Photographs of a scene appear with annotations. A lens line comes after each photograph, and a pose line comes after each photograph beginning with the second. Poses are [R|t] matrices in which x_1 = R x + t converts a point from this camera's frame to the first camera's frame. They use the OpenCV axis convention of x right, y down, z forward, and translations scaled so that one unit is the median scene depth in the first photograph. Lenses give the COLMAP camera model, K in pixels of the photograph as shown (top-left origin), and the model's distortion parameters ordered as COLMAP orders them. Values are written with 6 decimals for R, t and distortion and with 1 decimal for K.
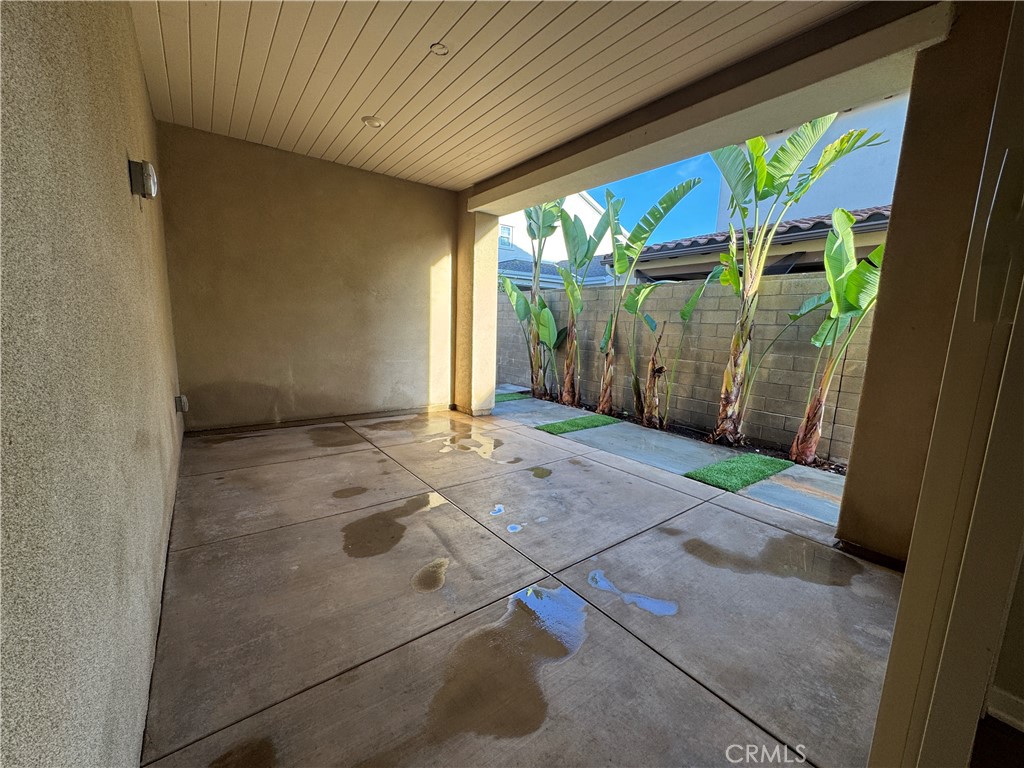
lens RADIAL K [[410.3, 0, 510.5], [0, 410.3, 386.4], [0, 0, 1]] dist [-0.006607, 0.000136]
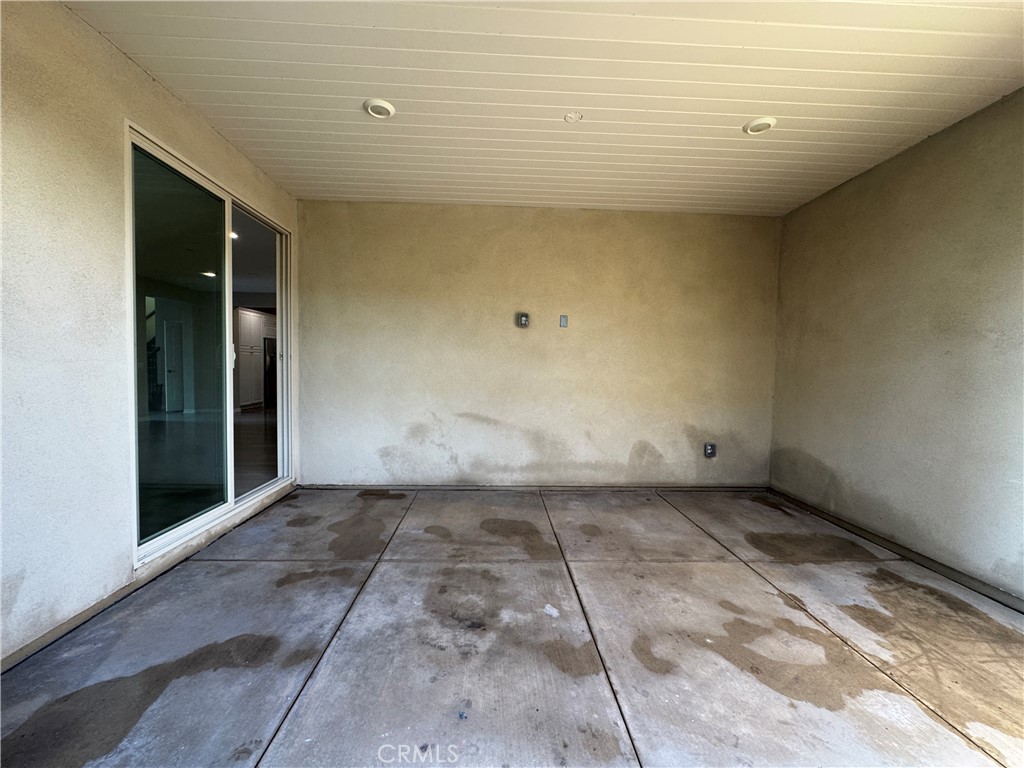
lens RADIAL K [[410.3, 0, 511.5], [0, 410.3, 382.2], [0, 0, 1]] dist [-0.006607, 0.000136]
pose [[-0.568412, -0.009757, -0.822686, 0.664615], [-0.160612, 0.982007, 0.099324, -0.217522], [0.806915, 0.188590, -0.559752, 1.384301]]
